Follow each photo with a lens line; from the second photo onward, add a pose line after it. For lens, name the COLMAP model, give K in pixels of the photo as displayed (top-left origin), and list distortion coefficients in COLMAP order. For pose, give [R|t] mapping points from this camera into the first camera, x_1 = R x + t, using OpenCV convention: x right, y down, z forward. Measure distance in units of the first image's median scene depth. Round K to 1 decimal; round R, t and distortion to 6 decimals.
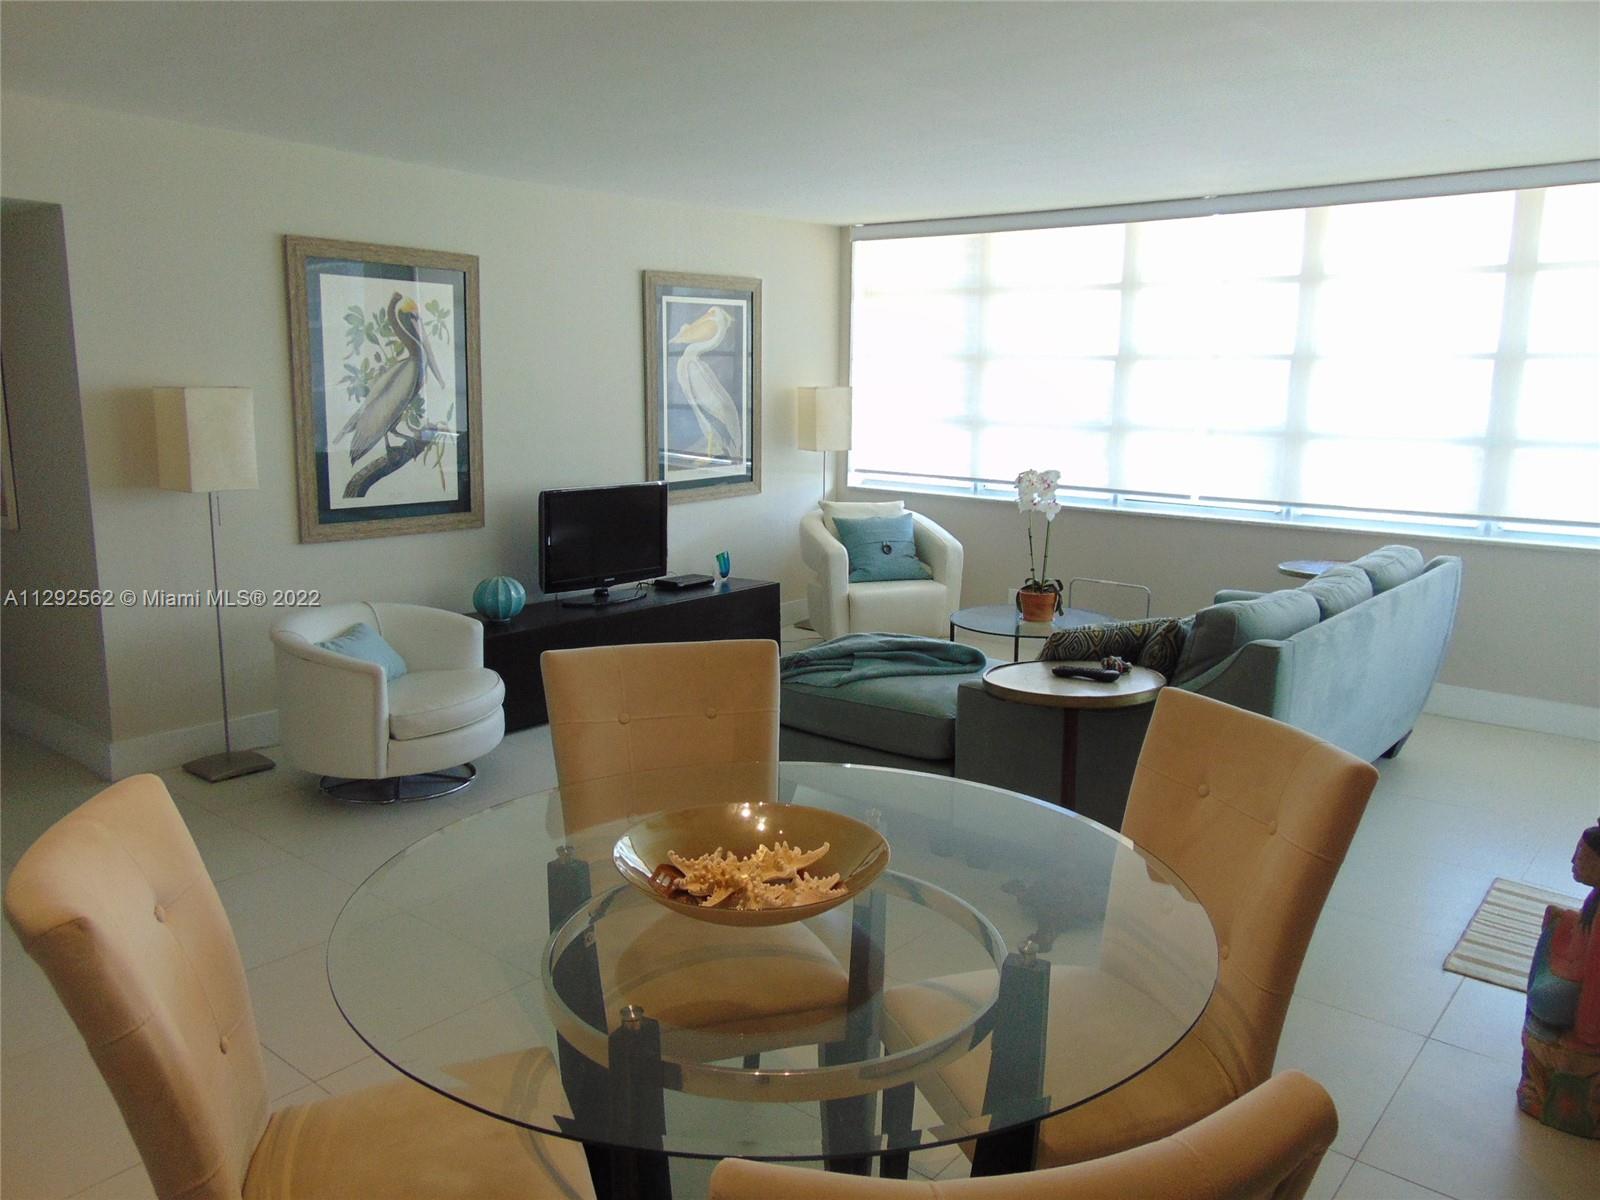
lens RADIAL K [[1197.6, 0, 796.9], [0, 1197.6, 597.2], [0, 0, 1]] dist [-0.035732, 0.057383]
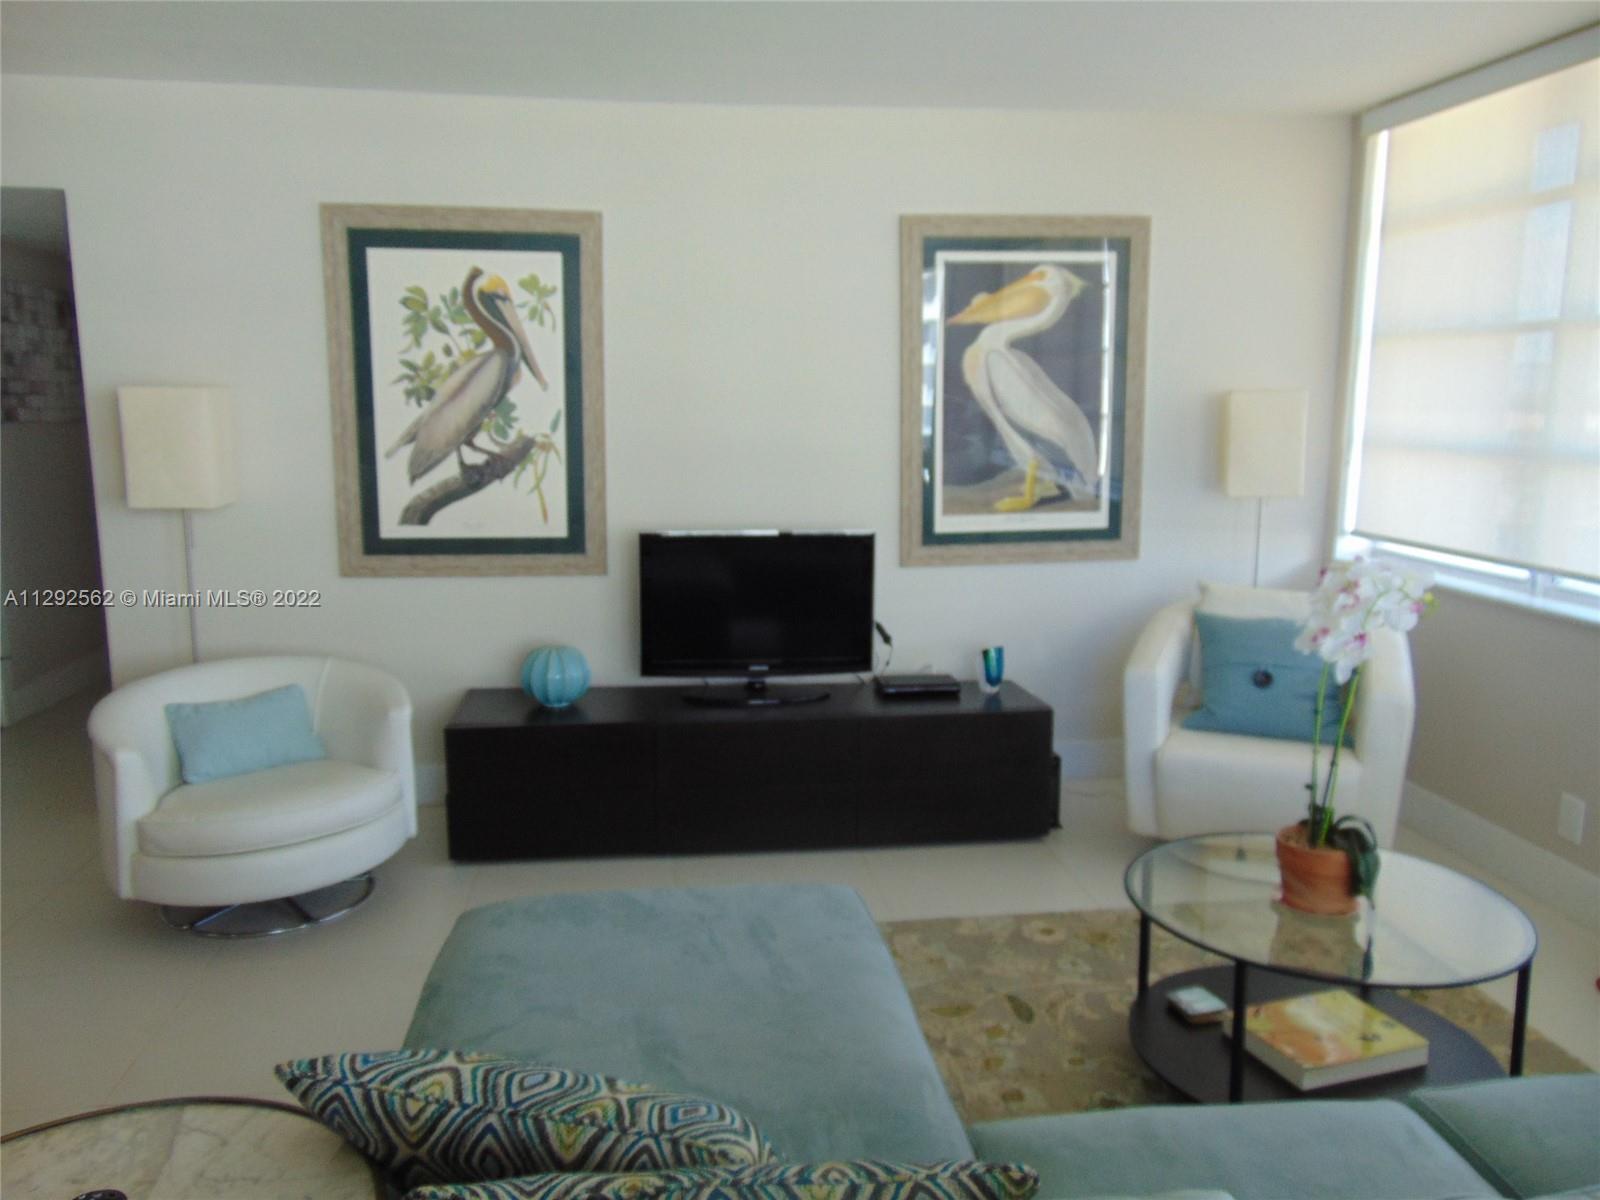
lens RADIAL K [[1197.6, 0, 796.2], [0, 1197.6, 597.8], [0, 0, 1]] dist [-0.035732, 0.057383]
pose [[0.732826, 0.104569, -0.672333, 0.345245], [-0.116838, 0.992782, 0.027059, -0.081945], [0.670310, 0.058725, 0.739754, 0.545925]]
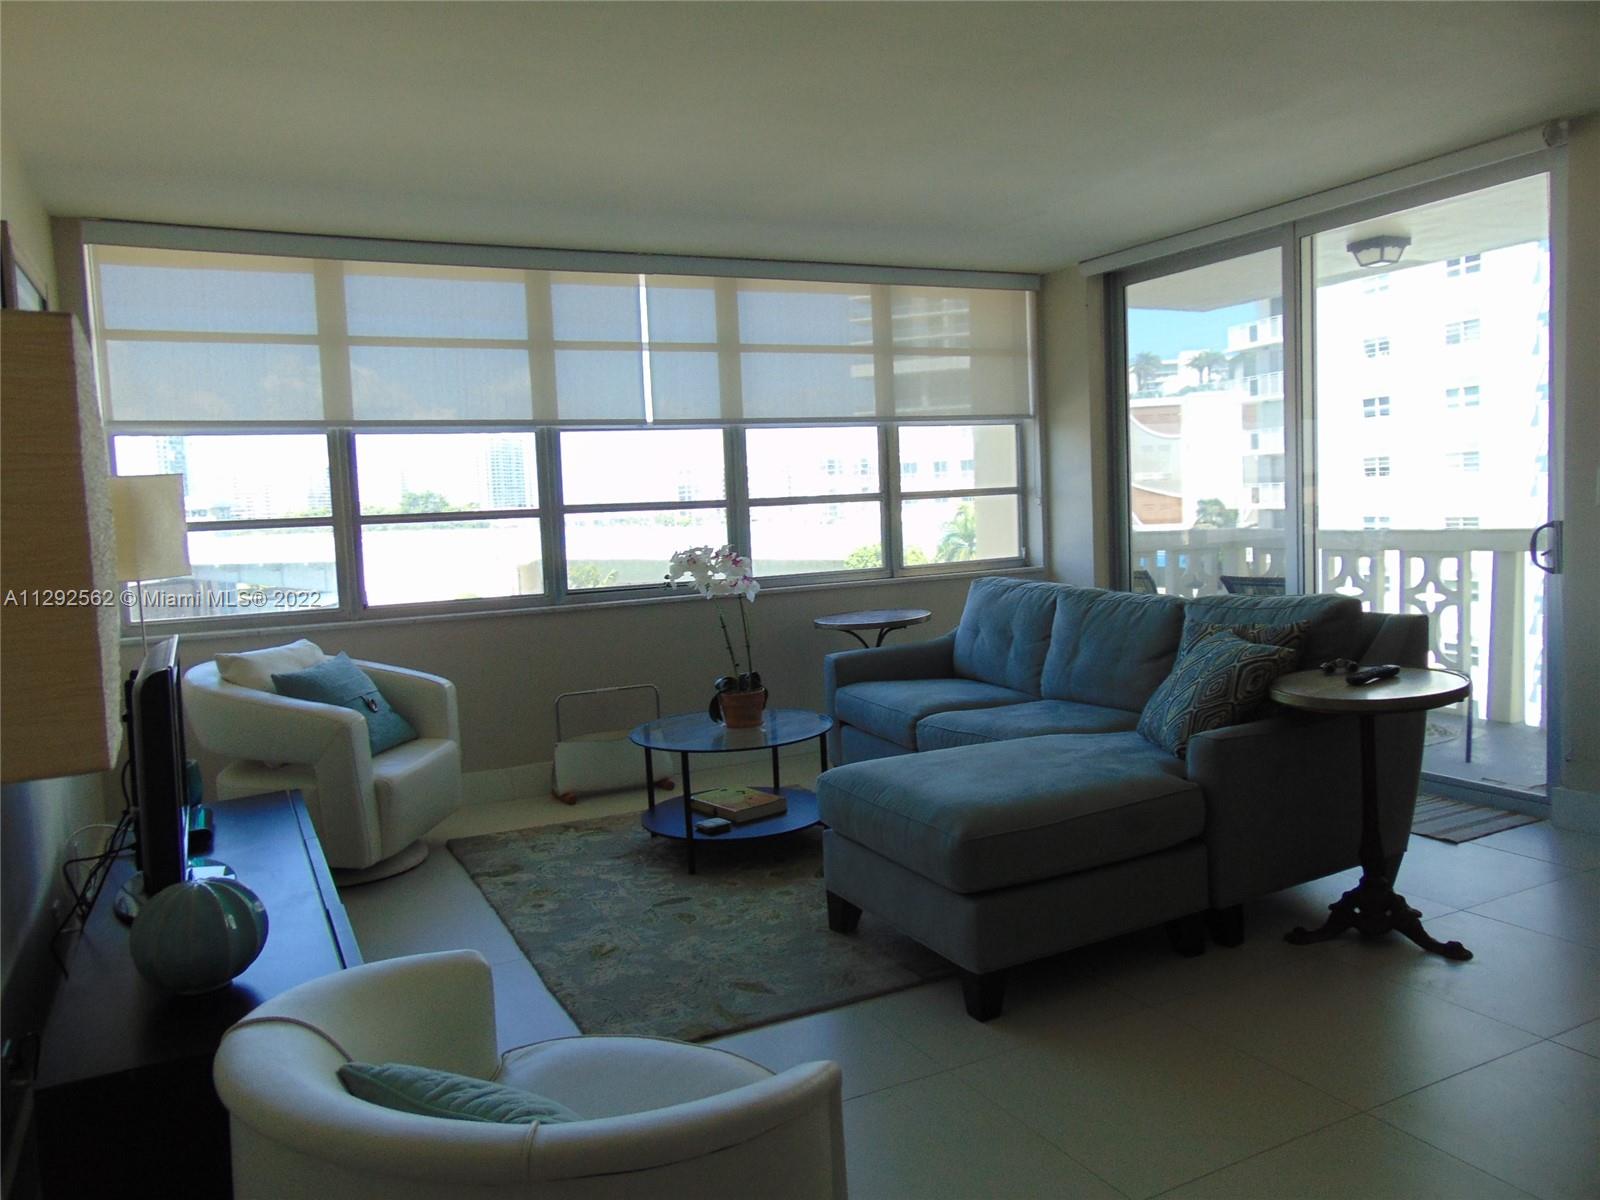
lens RADIAL K [[1197.6, 0, 795.6], [0, 1197.6, 595.6], [0, 0, 1]] dist [-0.035732, 0.057383]
pose [[0.388436, -0.097015, 0.916354, -0.525980], [0.206120, 0.978392, 0.016210, -0.074484], [-0.898127, 0.182583, 0.400040, 0.627389]]
